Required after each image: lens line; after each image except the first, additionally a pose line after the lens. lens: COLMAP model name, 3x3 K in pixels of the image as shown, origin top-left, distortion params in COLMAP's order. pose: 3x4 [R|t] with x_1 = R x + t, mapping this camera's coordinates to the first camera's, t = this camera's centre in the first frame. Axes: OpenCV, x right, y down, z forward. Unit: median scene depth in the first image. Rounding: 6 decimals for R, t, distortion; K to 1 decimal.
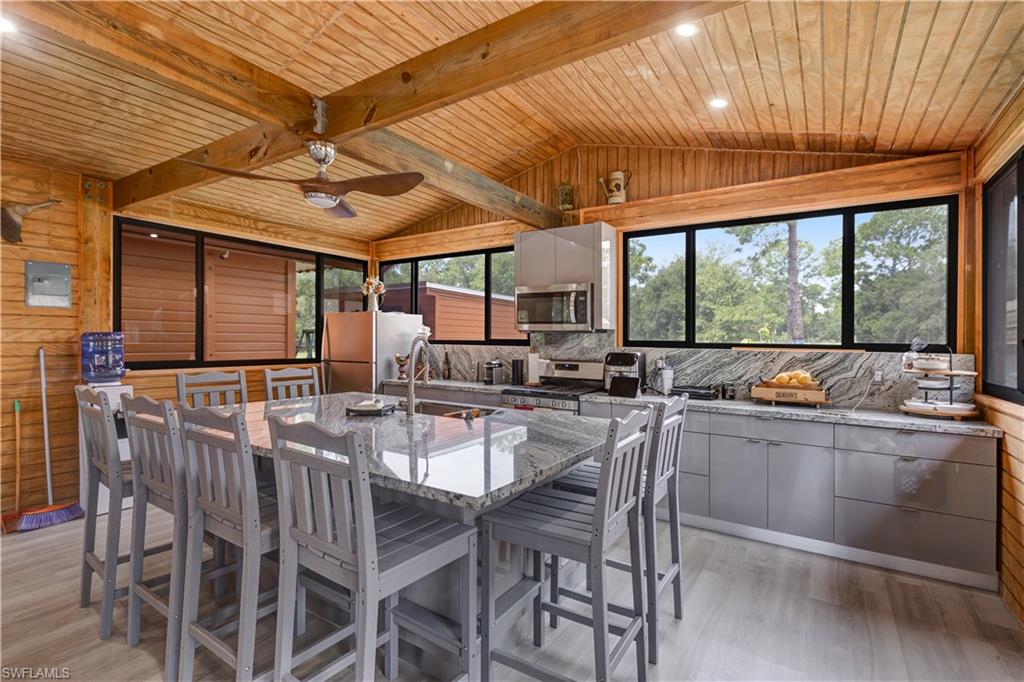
lens RADIAL K [[480.5, 0, 512.0], [0, 480.5, 341.0], [0, 0, 1]] dist [0.000313, -0.000190]
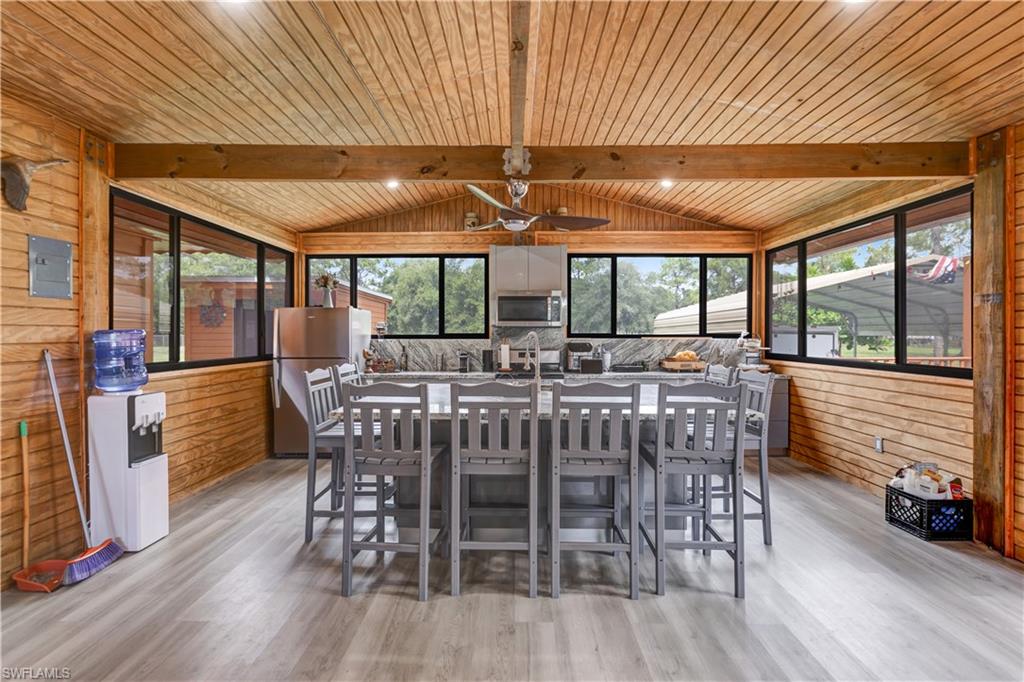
lens RADIAL K [[467.0, 0, 509.8], [0, 467.0, 336.8], [0, 0, 1]] dist [0.000151, 0.000323]
pose [[0.842798, -0.013789, 0.538054, -0.727038], [0.010065, 0.999901, 0.009861, -0.007019], [-0.538136, -0.002895, 0.842853, -0.022226]]
